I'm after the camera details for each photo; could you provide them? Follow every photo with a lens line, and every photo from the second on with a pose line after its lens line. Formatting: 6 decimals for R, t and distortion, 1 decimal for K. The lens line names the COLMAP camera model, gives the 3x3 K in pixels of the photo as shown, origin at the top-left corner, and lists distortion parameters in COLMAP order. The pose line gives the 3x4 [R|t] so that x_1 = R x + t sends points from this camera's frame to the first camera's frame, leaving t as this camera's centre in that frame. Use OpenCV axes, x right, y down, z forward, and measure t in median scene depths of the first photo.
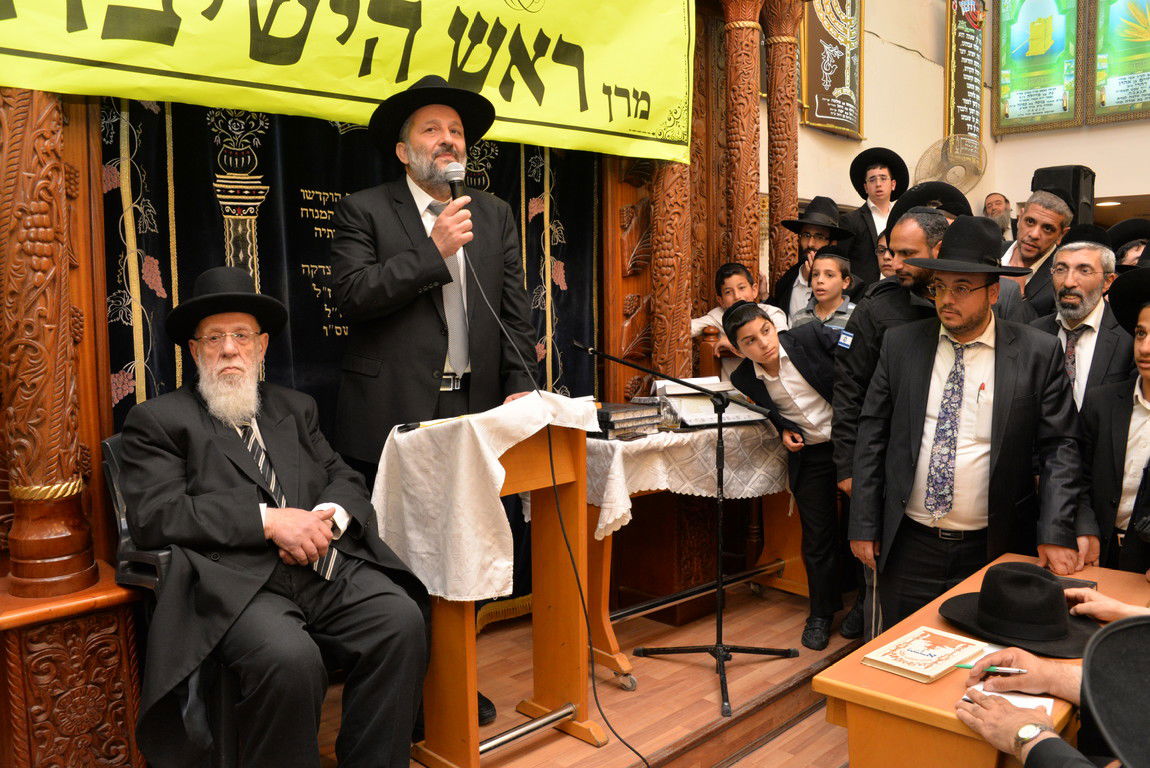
lens RADIAL K [[914.1, 0, 572.9], [0, 914.1, 385.7], [0, 0, 1]] dist [-0.201491, 0.157740]
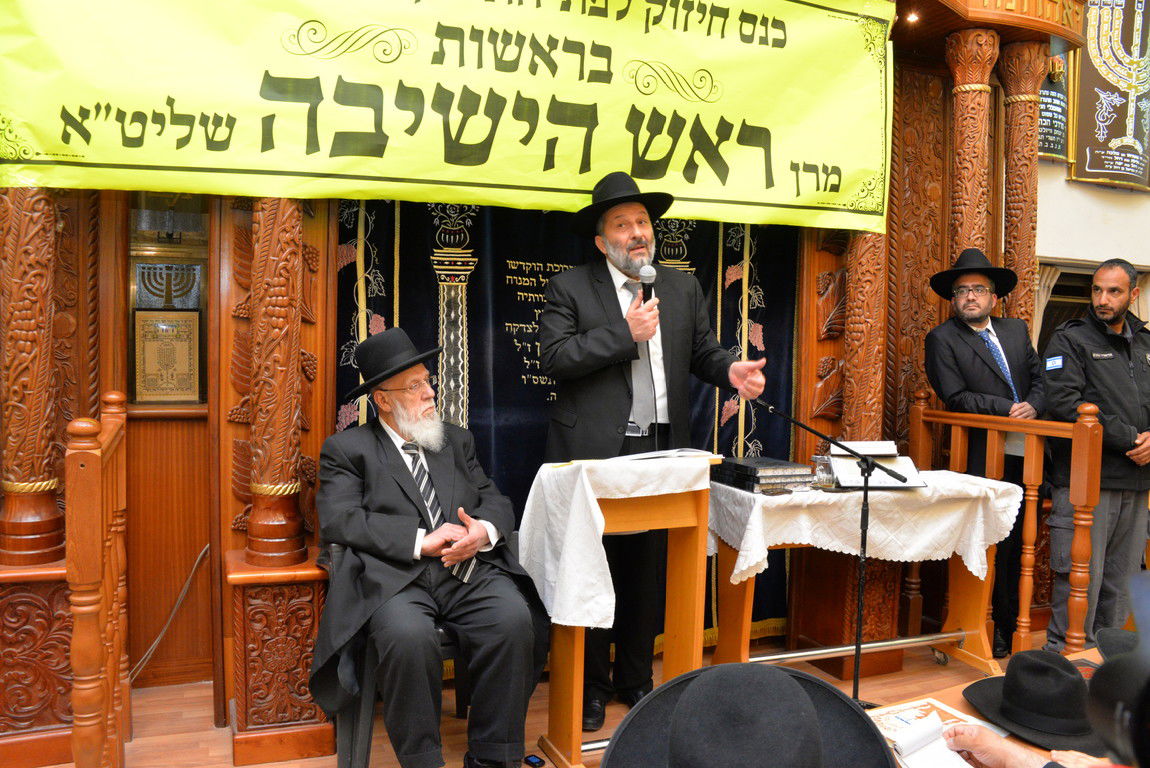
lens RADIAL K [[918.2, 0, 572.2], [0, 918.2, 382.7], [0, 0, 1]] dist [-0.194159, 0.154854]
pose [[0.922883, 0.051134, -0.381671, 0.245046], [-0.068366, 0.997156, -0.031715, -0.022272], [0.378964, 0.055362, 0.923754, -0.091325]]
